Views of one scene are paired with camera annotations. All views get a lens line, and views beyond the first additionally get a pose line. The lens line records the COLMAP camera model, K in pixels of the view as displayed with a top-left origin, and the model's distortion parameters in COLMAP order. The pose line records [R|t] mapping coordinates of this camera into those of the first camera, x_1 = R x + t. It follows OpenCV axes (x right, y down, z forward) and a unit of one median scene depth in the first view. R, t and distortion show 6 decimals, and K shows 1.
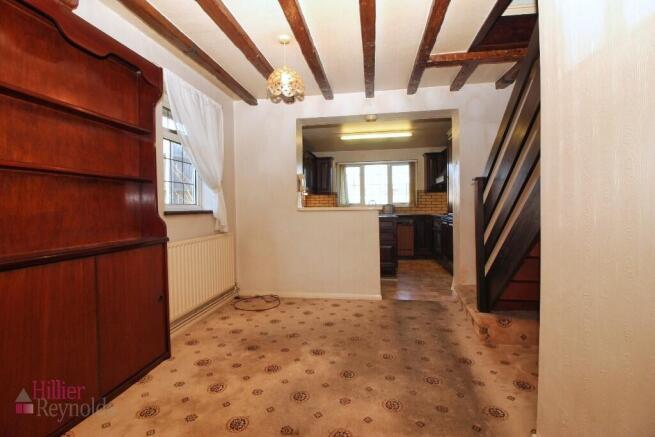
lens RADIAL K [[305.5, 0, 327.1], [0, 305.5, 213.7], [0, 0, 1]] dist [-0.001484, -0.000275]
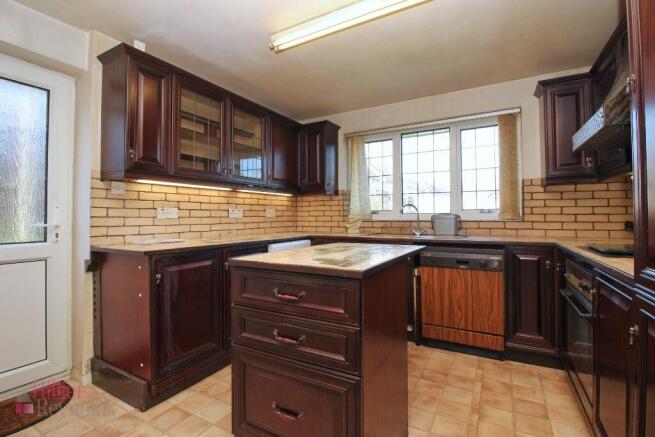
lens RADIAL K [[305.5, 0, 327.1], [0, 305.5, 213.7], [0, 0, 1]] dist [-0.001484, -0.000275]
pose [[0.935512, 0.004328, -0.353268, 0.192689], [-0.014221, 0.999576, -0.025413, -0.016763], [0.353008, 0.028798, 0.935177, 0.513764]]
